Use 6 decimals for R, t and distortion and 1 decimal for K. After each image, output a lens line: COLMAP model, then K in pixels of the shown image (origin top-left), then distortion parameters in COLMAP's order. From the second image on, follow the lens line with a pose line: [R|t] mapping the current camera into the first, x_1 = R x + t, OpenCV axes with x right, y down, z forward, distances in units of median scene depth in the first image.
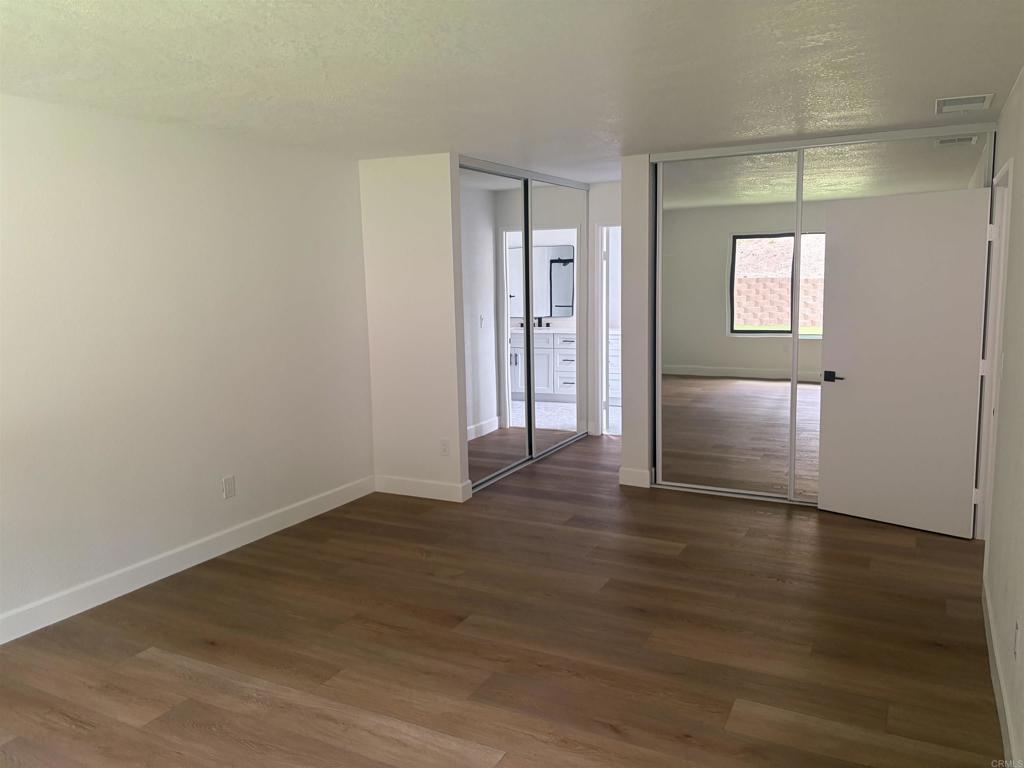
lens RADIAL K [[775.2, 0, 509.3], [0, 775.2, 381.0], [0, 0, 1]] dist [0.039463, -0.028047]
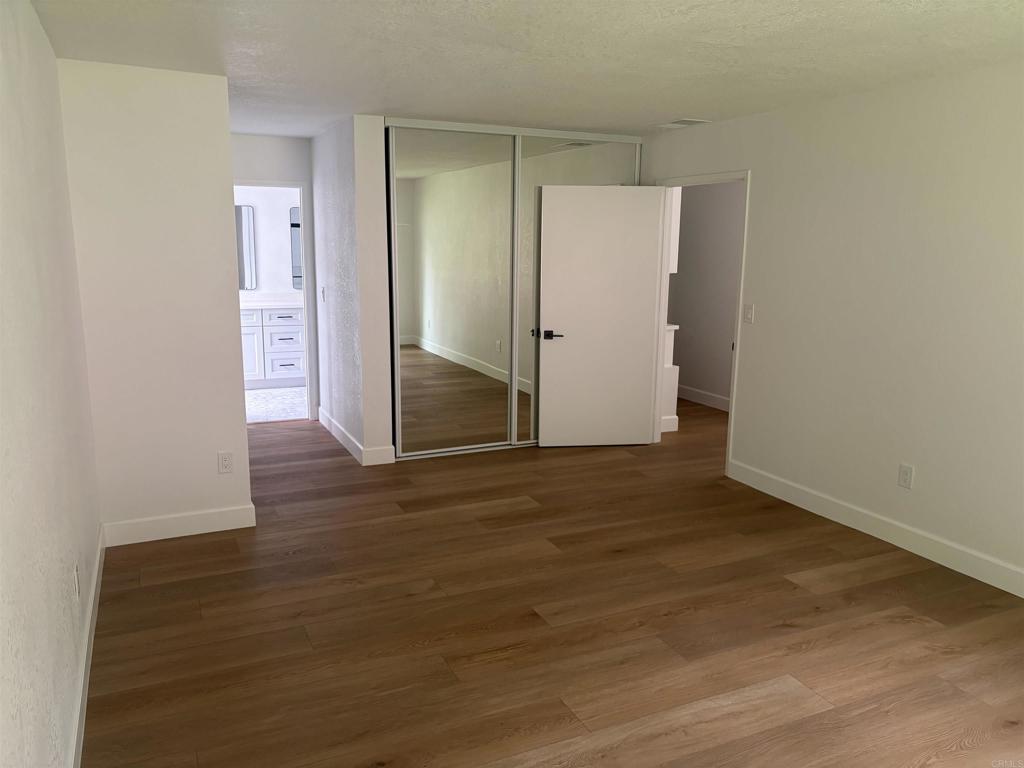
lens RADIAL K [[775.2, 0, 508.5], [0, 775.2, 382.9], [0, 0, 1]] dist [0.039463, -0.028047]
pose [[0.604897, -0.118901, 0.787376, -0.716968], [0.086853, 0.992742, 0.083189, -0.045798], [-0.791553, 0.018066, 0.610834, 0.413792]]
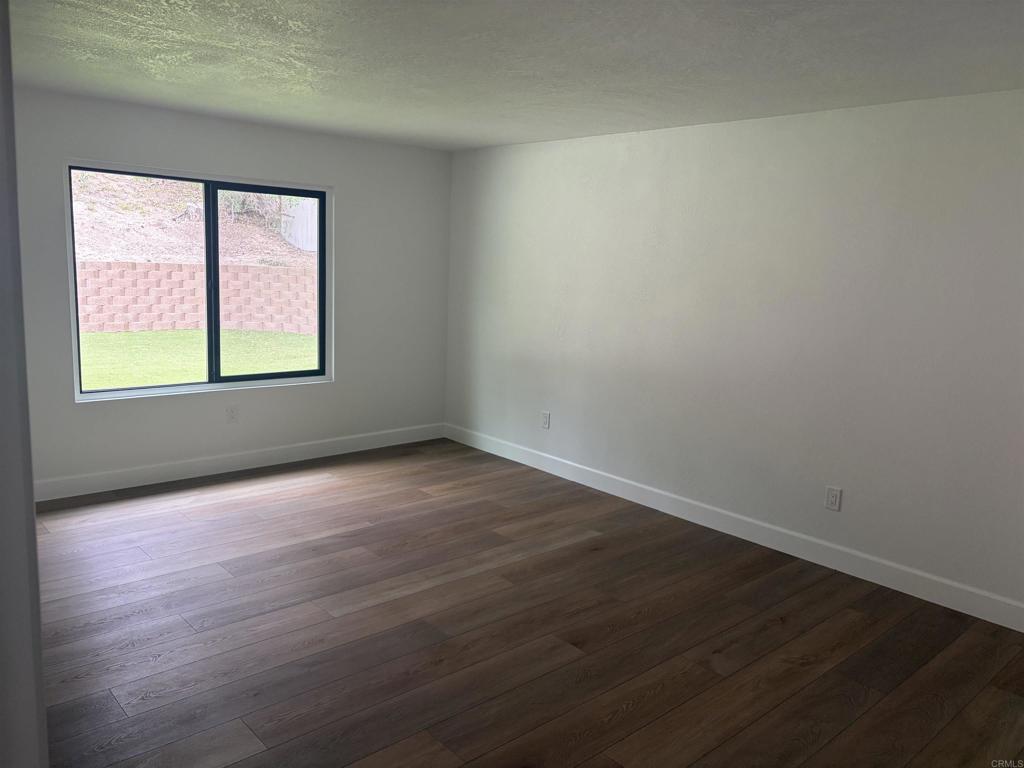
lens RADIAL K [[775.2, 0, 513.0], [0, 775.2, 385.5], [0, 0, 1]] dist [0.039463, -0.028047]
pose [[-0.347791, 0.154100, -0.924821, 0.680943], [-0.164645, 0.961033, 0.222051, -0.151464], [0.923002, 0.229495, -0.308867, 1.047703]]
